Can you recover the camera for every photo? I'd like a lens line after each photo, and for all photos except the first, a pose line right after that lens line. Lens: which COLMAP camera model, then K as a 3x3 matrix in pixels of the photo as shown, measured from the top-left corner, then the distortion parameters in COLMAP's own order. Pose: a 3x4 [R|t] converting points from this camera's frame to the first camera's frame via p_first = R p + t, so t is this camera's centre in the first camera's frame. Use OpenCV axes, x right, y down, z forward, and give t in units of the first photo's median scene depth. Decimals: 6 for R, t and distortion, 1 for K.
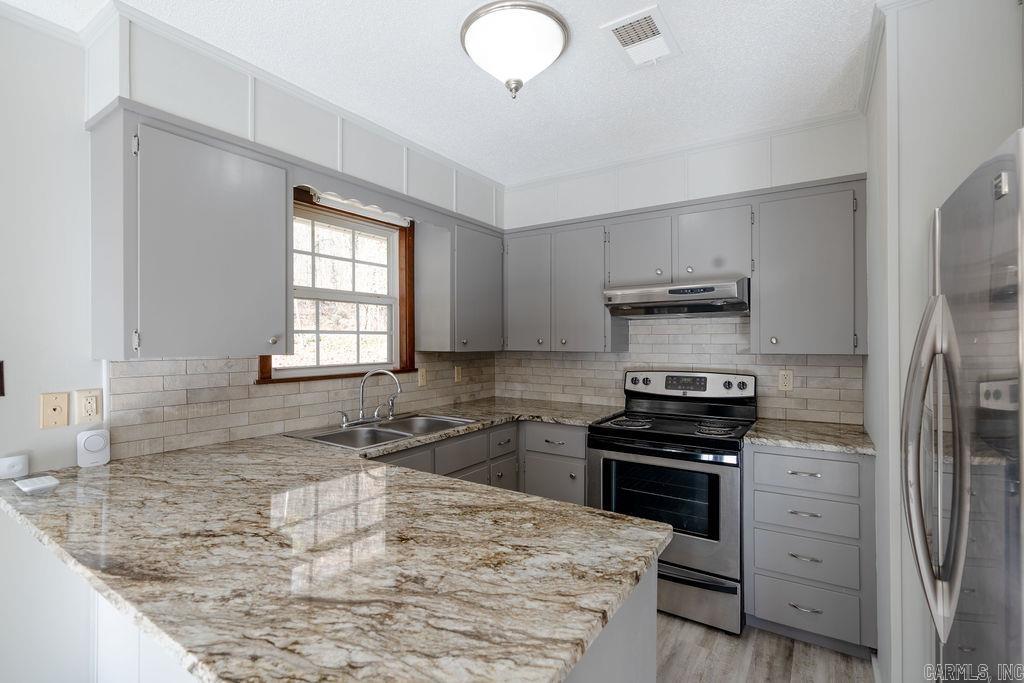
lens RADIAL K [[468.3, 0, 512.0], [0, 468.3, 341.5], [0, 0, 1]] dist [-0.006139, 0.000484]
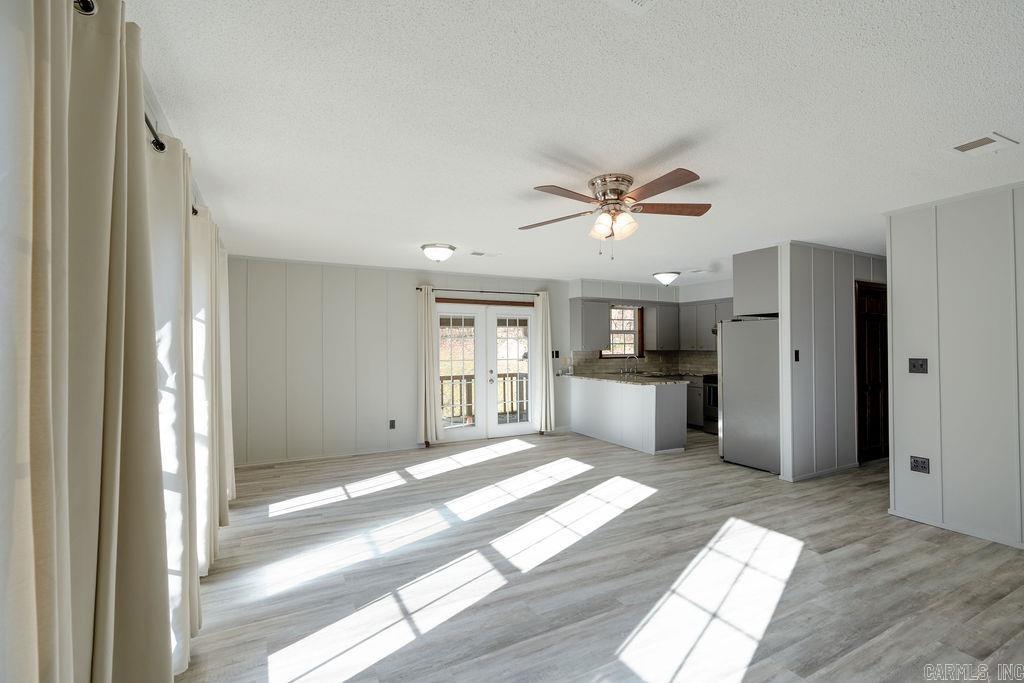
lens RADIAL K [[468.3, 0, 512.0], [0, 468.3, 341.5], [0, 0, 1]] dist [-0.006139, 0.000484]
pose [[0.879601, -0.005247, -0.475683, 0.545293], [0.001287, 0.999962, -0.008650, -0.009506], [0.475710, 0.006996, 0.879574, -2.323804]]
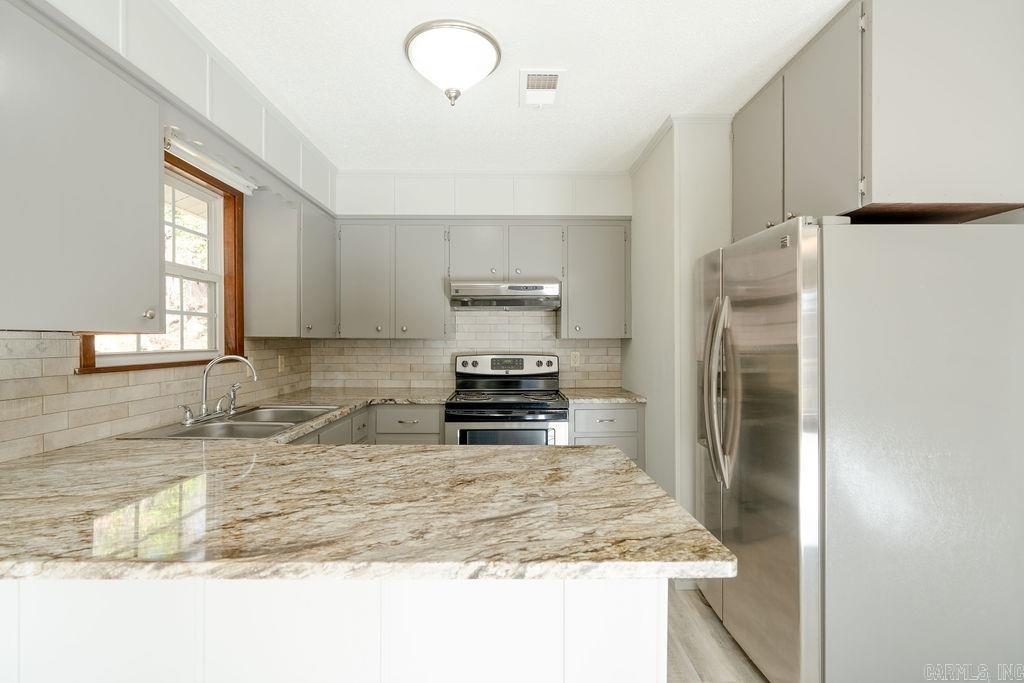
lens RADIAL K [[459.1, 0, 512.0], [0, 459.1, 341.5], [0, 0, 1]] dist [-0.003018, -0.000088]
pose [[0.826194, 0.000082, 0.563385, -0.353724], [-0.001510, 0.999997, 0.002070, 0.033642], [-0.563383, -0.002561, 0.826192, 0.001110]]
